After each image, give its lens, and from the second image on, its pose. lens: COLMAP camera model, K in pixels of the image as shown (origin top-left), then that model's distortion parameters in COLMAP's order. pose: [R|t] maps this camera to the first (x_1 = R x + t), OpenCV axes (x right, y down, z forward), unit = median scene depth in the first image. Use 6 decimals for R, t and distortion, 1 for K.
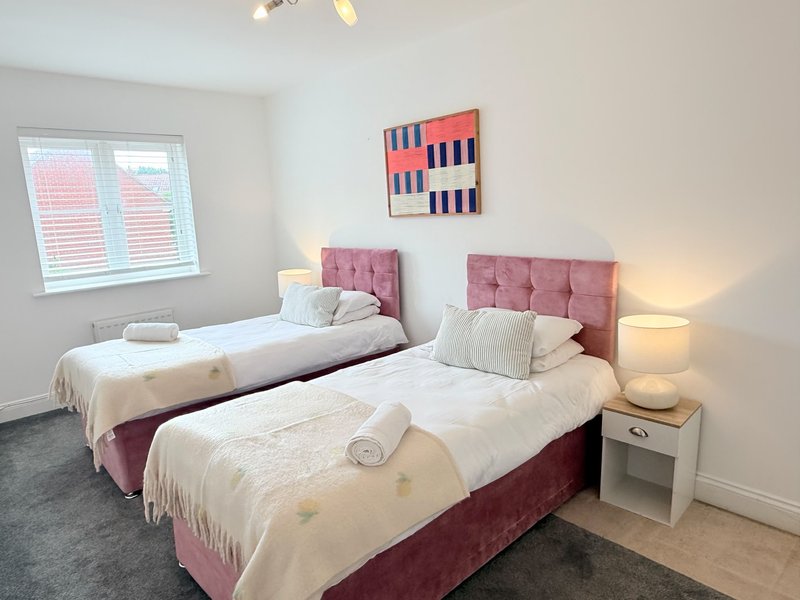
lens RADIAL K [[510.4, 0, 403.2], [0, 510.4, 302.9], [0, 0, 1]] dist [0.001487, -0.000262]
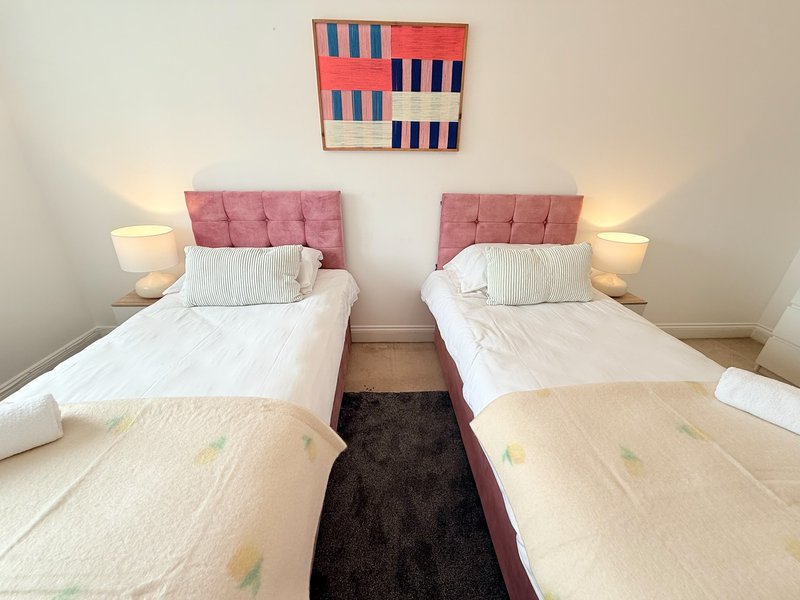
lens RADIAL K [[320.3, 0, 399.9], [0, 320.3, 301.6], [0, 0, 1]] dist [-0.006745, -0.000091]
pose [[0.643459, -0.281030, 0.712027, -0.416799], [0.097913, 0.952746, 0.287556, -0.077442], [-0.759192, -0.115313, 0.640570, 0.597000]]
